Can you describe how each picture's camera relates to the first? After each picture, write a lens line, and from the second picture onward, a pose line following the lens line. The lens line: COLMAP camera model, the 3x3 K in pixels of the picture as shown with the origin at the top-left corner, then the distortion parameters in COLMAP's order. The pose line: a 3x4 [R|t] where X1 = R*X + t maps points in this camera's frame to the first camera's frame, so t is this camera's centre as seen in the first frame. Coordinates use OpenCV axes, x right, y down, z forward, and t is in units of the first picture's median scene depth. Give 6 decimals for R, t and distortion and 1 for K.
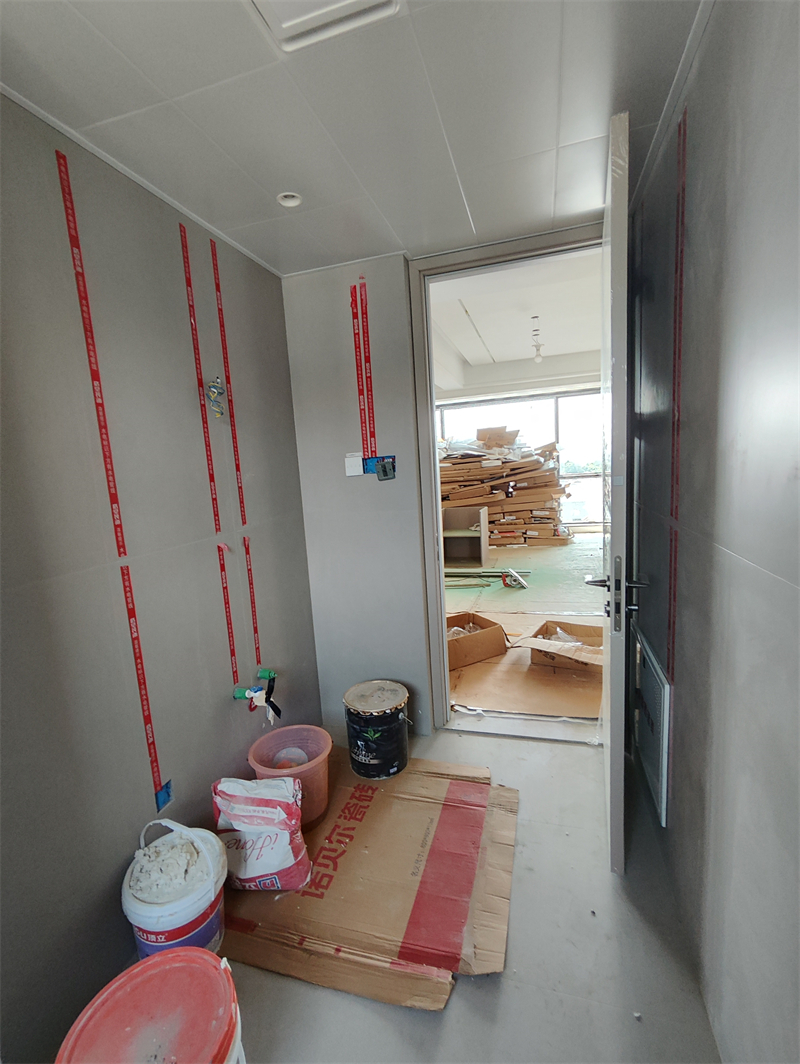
lens RADIAL K [[488.4, 0, 400.0], [0, 488.4, 532.0], [0, 0, 1]] dist [-0.001459, 0.008017]
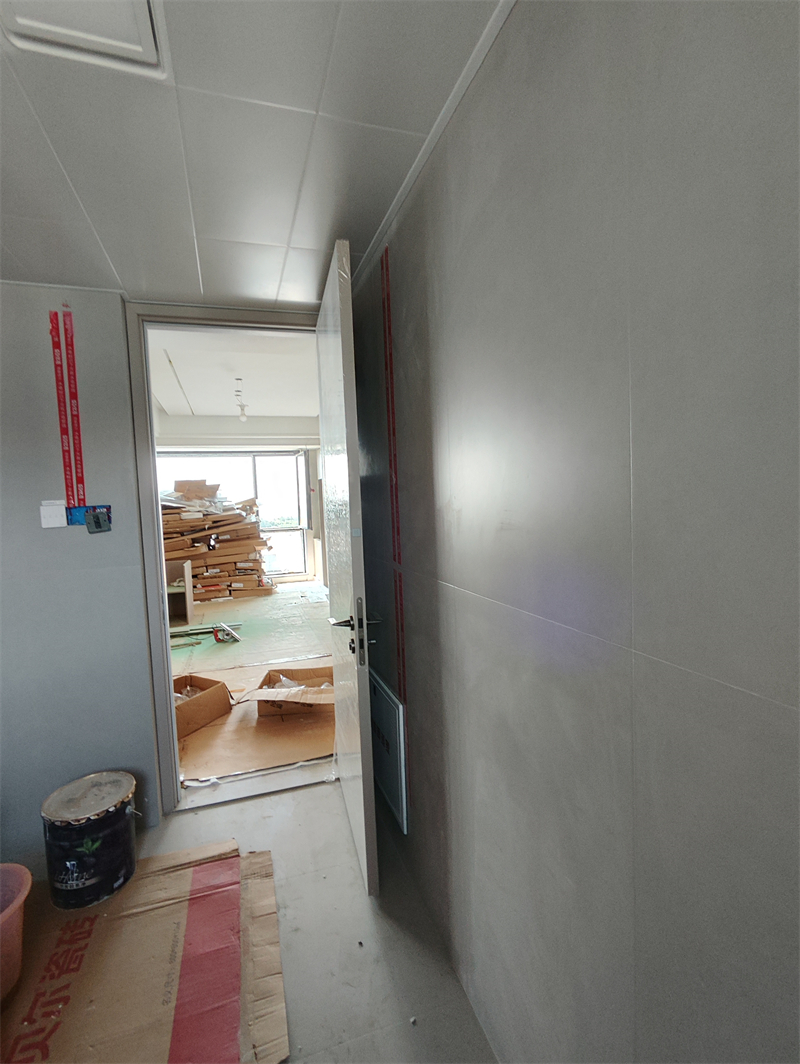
lens RADIAL K [[481.1, 0, 383.8], [0, 481.1, 528.1], [0, 0, 1]] dist [0.001773, 0.006276]
pose [[0.829275, 0.008634, 0.558774, -0.113690], [0.056684, 0.993424, -0.099474, 0.002418], [-0.555959, 0.114165, 0.823332, 0.018789]]
